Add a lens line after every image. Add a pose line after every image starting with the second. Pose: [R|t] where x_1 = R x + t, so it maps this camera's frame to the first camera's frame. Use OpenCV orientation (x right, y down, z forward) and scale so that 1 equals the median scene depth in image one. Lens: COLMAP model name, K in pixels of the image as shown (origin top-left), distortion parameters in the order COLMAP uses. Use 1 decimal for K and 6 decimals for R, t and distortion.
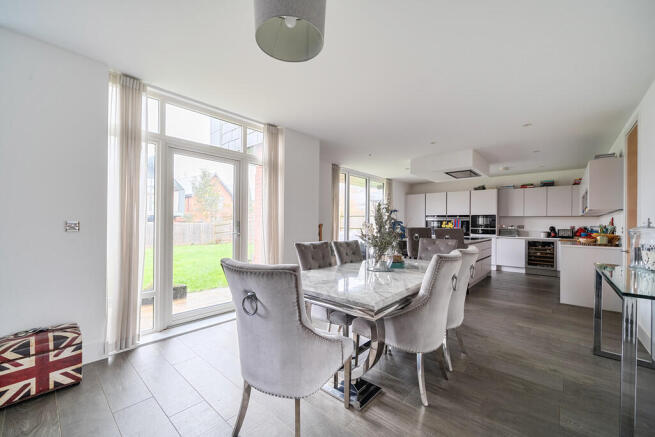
lens RADIAL K [[261.1, 0, 323.3], [0, 261.1, 221.5], [0, 0, 1]] dist [0.000092, -0.000100]
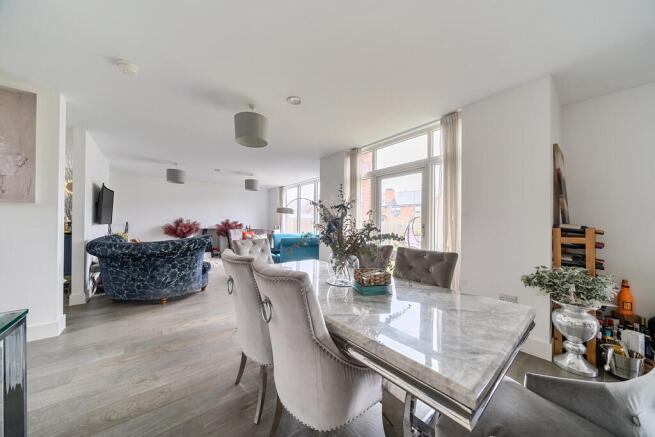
lens RADIAL K [[220.8, 0, 328.7], [0, 220.8, 221.6], [0, 0, 1]] dist [0.001046, 0.000051]
pose [[-0.159229, -0.014593, -0.987134, 0.754341], [0.002107, 0.999883, -0.015121, 0.003761], [0.987239, -0.004488, -0.159179, 0.904229]]
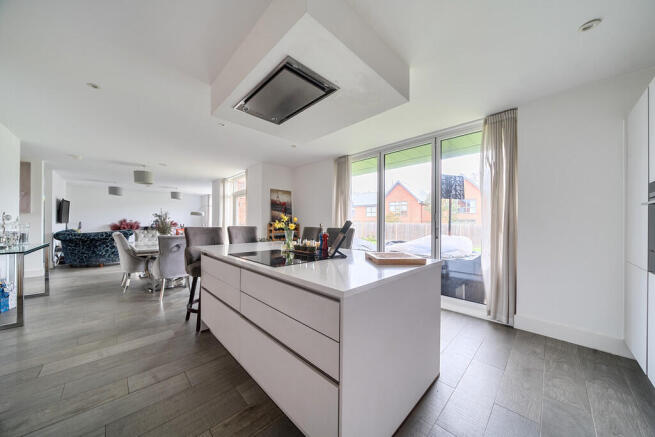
lens RADIAL K [[220.8, 0, 326.1], [0, 220.8, 222.0], [0, 0, 1]] dist [0.001046, 0.000051]
pose [[-0.069236, -0.008235, -0.997566, 1.652444], [0.003599, 0.999957, -0.008504, 0.013501], [0.997594, -0.004179, -0.069204, 2.088339]]
